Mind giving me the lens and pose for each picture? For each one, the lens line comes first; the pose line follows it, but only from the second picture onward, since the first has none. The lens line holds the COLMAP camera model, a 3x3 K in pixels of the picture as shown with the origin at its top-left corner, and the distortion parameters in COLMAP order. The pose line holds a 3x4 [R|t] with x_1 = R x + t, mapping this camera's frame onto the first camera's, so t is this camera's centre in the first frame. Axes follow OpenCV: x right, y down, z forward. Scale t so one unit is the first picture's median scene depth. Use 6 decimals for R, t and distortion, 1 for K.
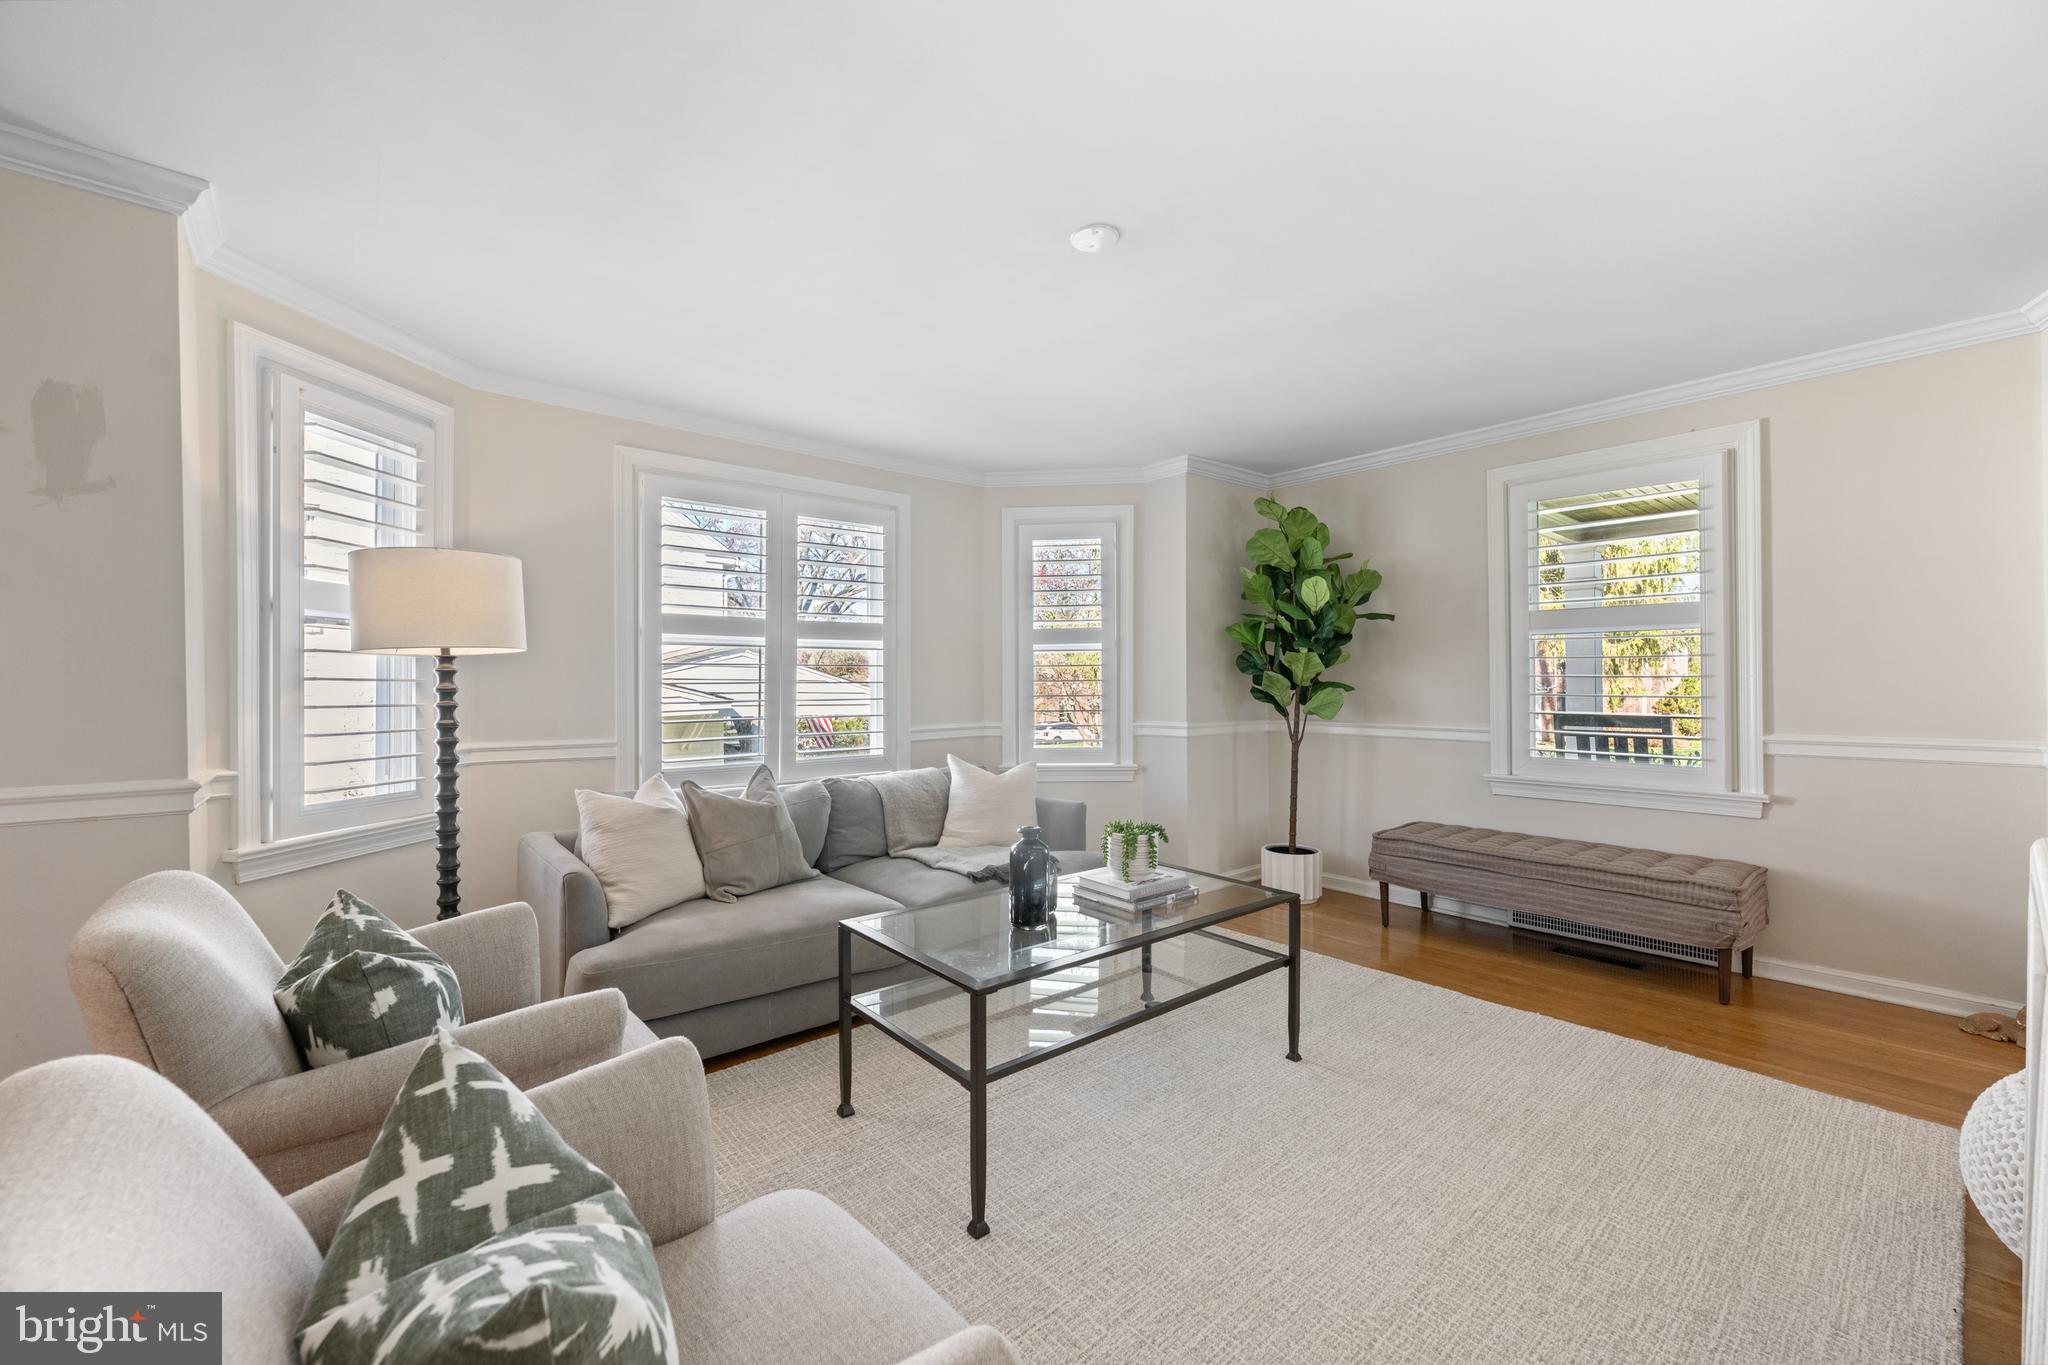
lens RADIAL K [[814.5, 0, 1015.3], [0, 814.5, 682.8], [0, 0, 1]] dist [-0.000395, -0.000297]
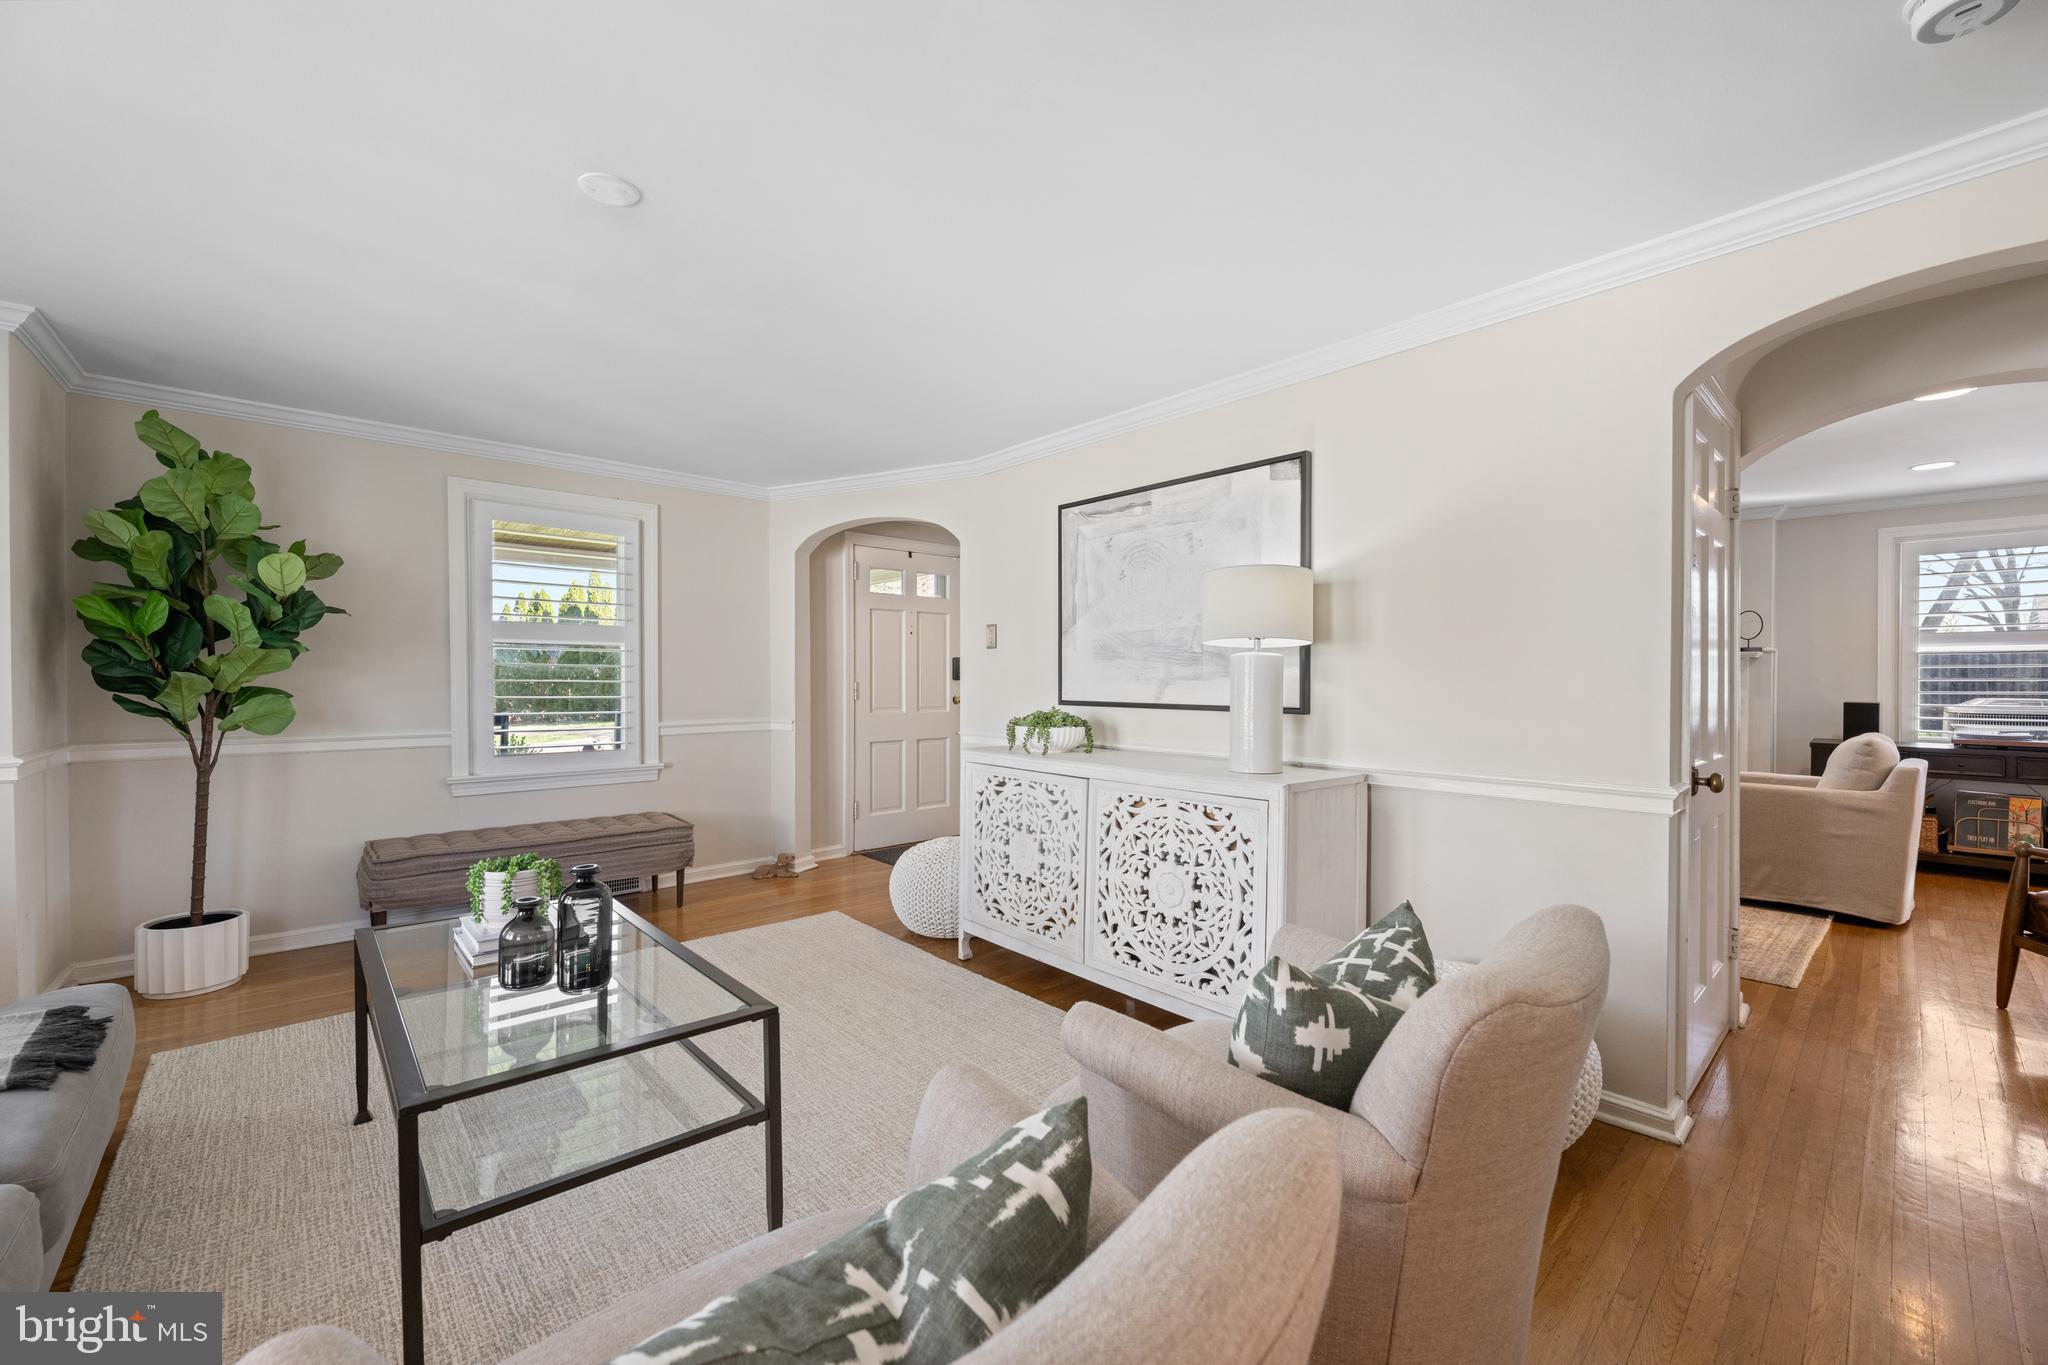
lens RADIAL K [[814.5, 0, 1019.2], [0, 814.5, 682.0], [0, 0, 1]] dist [-0.000395, -0.000297]
pose [[-0.040756, 0.002531, 0.999166, -0.415917], [0.000147, 0.999997, -0.002527, -0.003297], [-0.999169, 0.000044, -0.040757, 0.304476]]
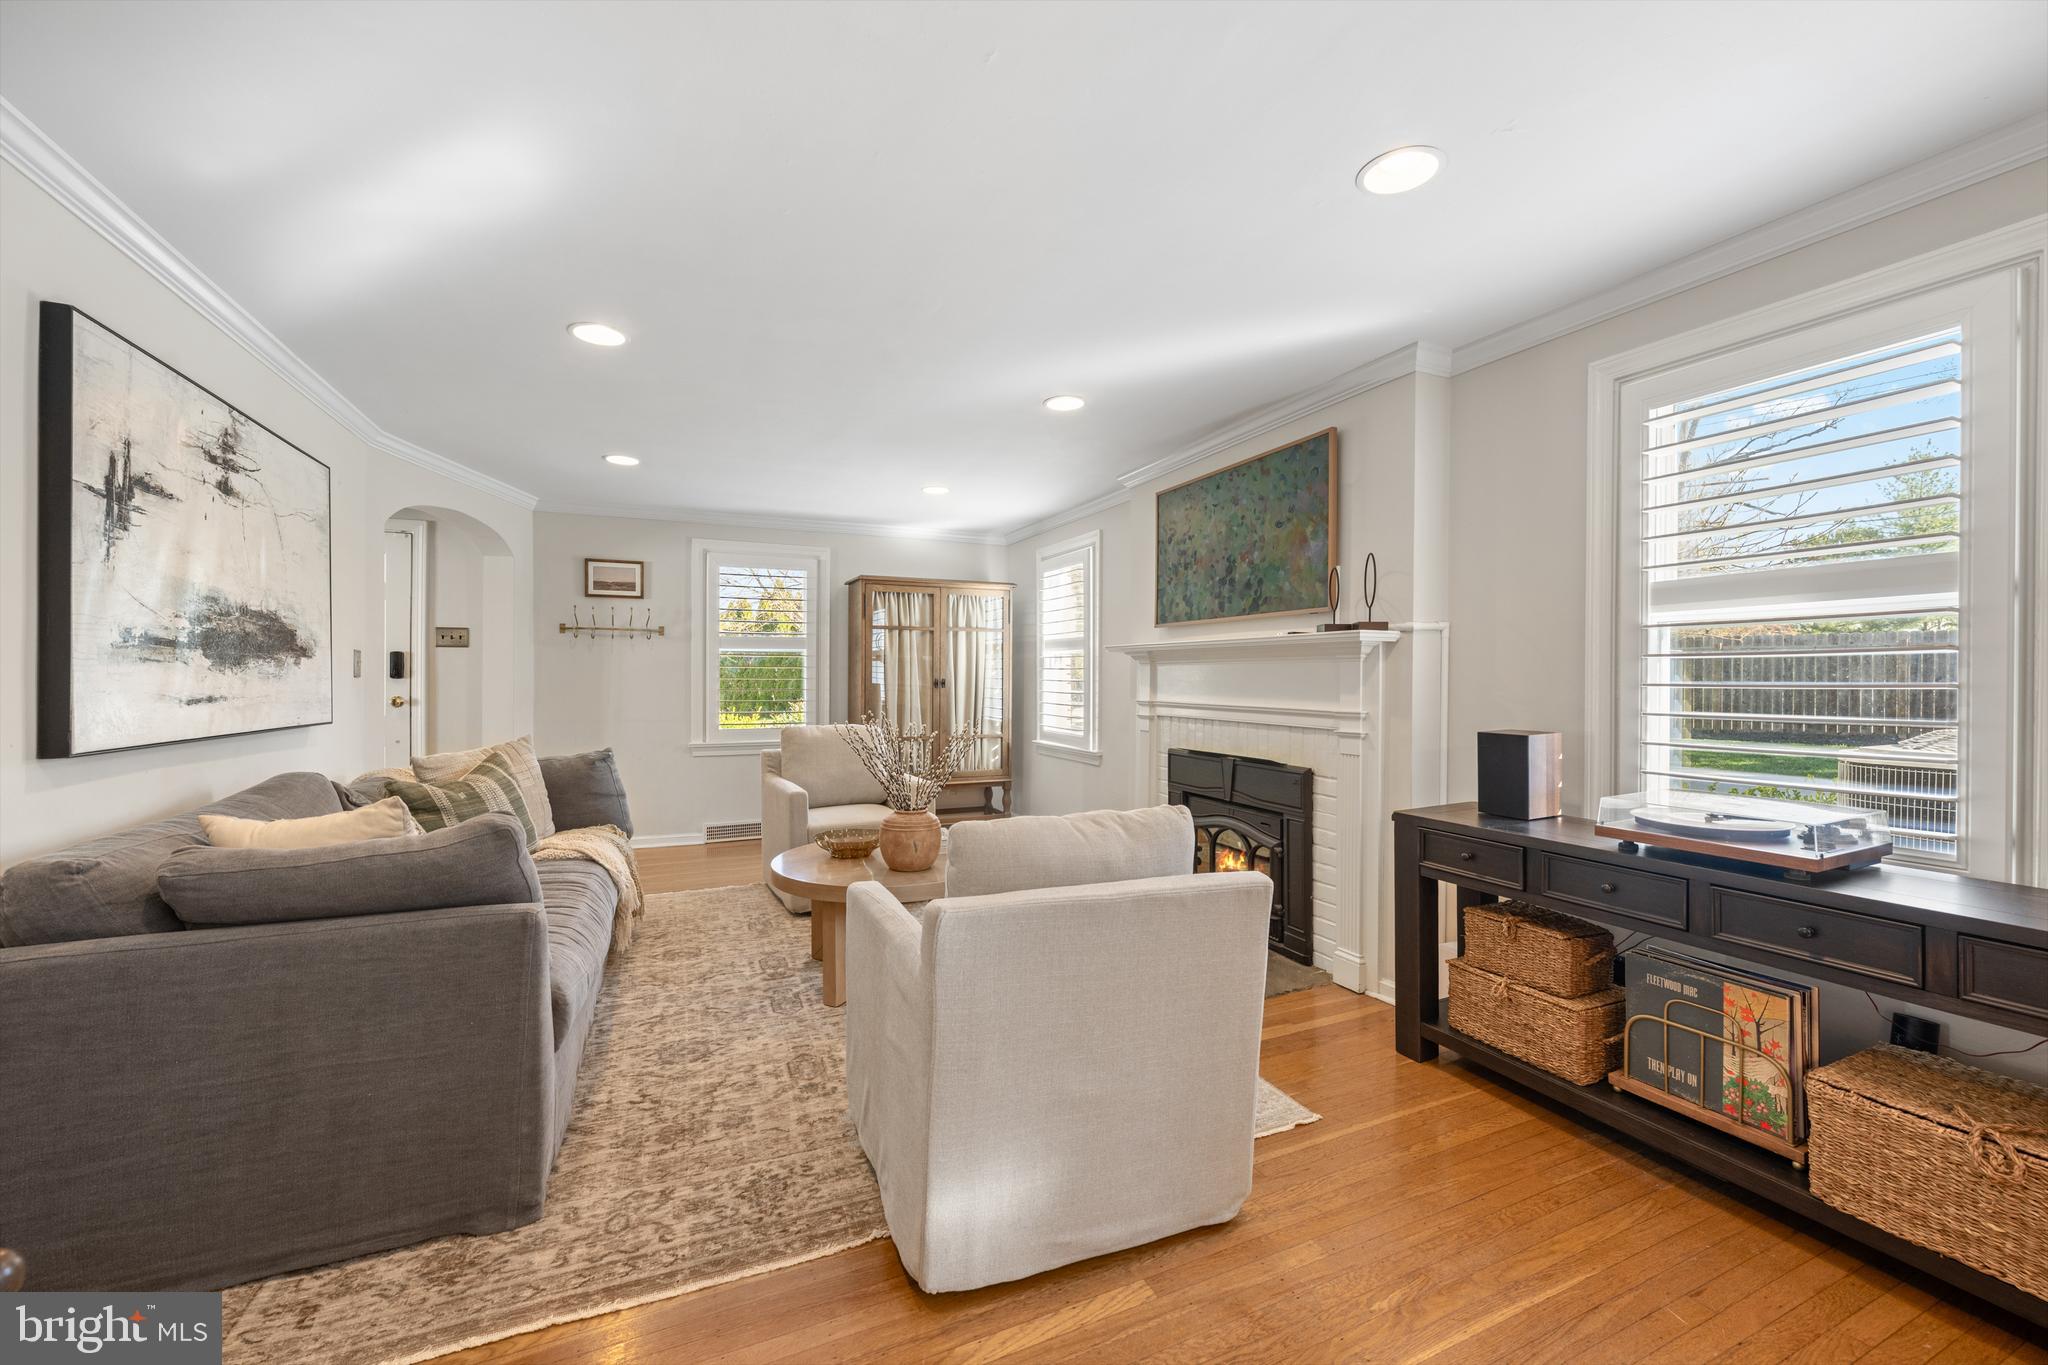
lens RADIAL K [[814.5, 0, 1011.3], [0, 814.5, 686.3], [0, 0, 1]] dist [-0.000395, -0.000297]
pose [[0.277858, -0.002189, 0.960620, 0.110317], [-0.006189, 0.999973, 0.004069, -0.008504], [-0.960602, -0.007076, 0.277837, -0.849193]]
